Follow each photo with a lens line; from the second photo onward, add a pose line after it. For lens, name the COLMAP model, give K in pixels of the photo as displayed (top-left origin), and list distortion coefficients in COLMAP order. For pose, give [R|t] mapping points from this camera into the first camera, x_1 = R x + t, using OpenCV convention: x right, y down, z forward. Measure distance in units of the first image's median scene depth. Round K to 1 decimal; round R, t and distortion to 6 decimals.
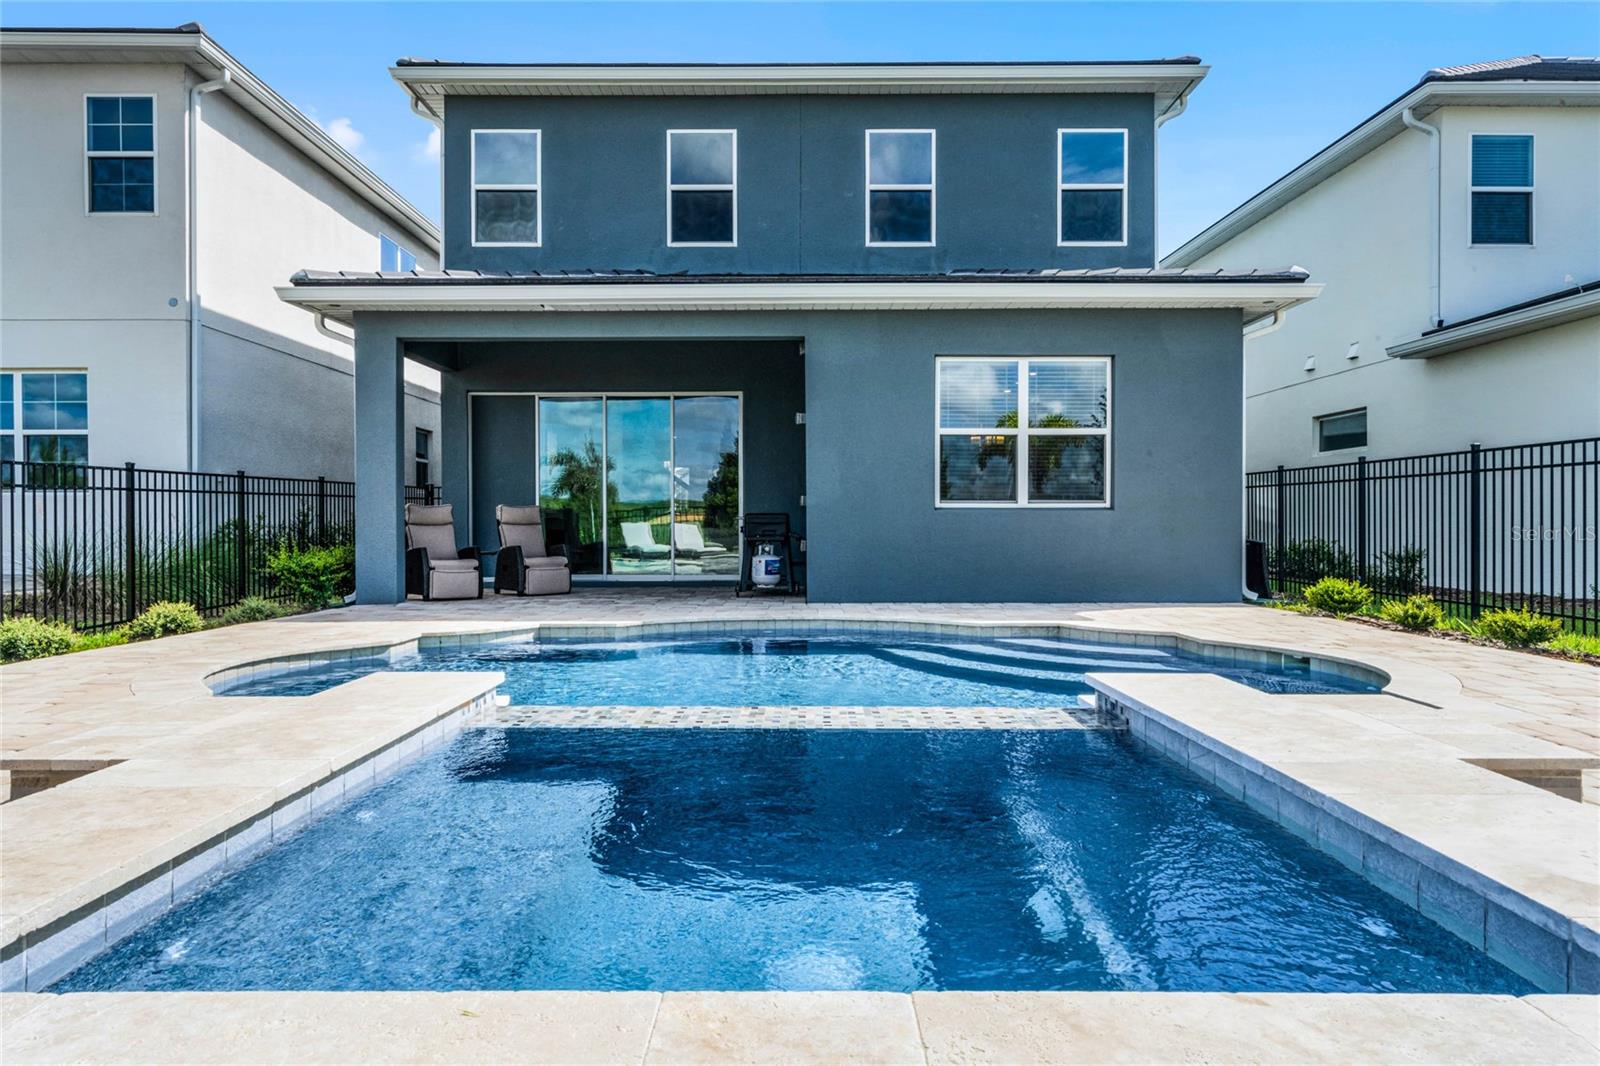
lens RADIAL K [[1181.8, 0, 797.9], [0, 1181.8, 561.9], [0, 0, 1]] dist [-0.039777, 0.086946]
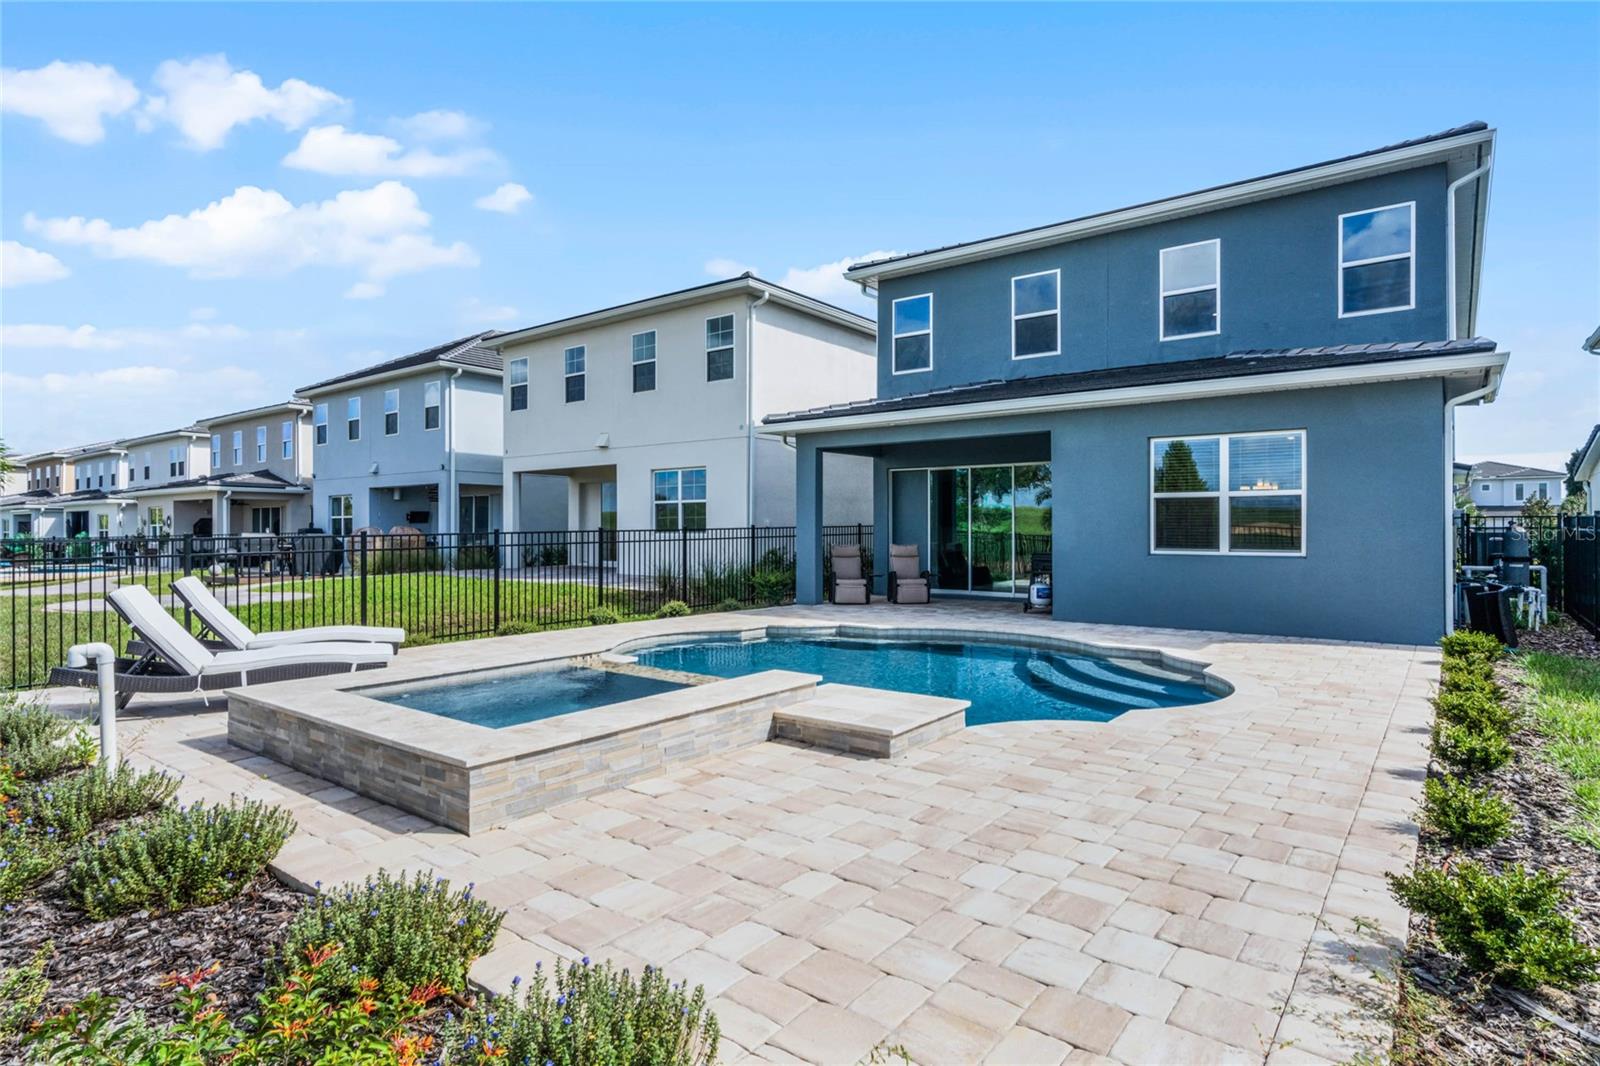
lens RADIAL K [[857.3, 0, 800.0], [0, 857.3, 533.0], [0, 0, 1]] dist [-0.023615, 0.000783]
pose [[0.792845, -0.000032, -0.609424, 0.333155], [-0.029137, 0.998854, -0.037958, -0.017277], [0.608727, 0.047852, 0.791935, 0.052878]]
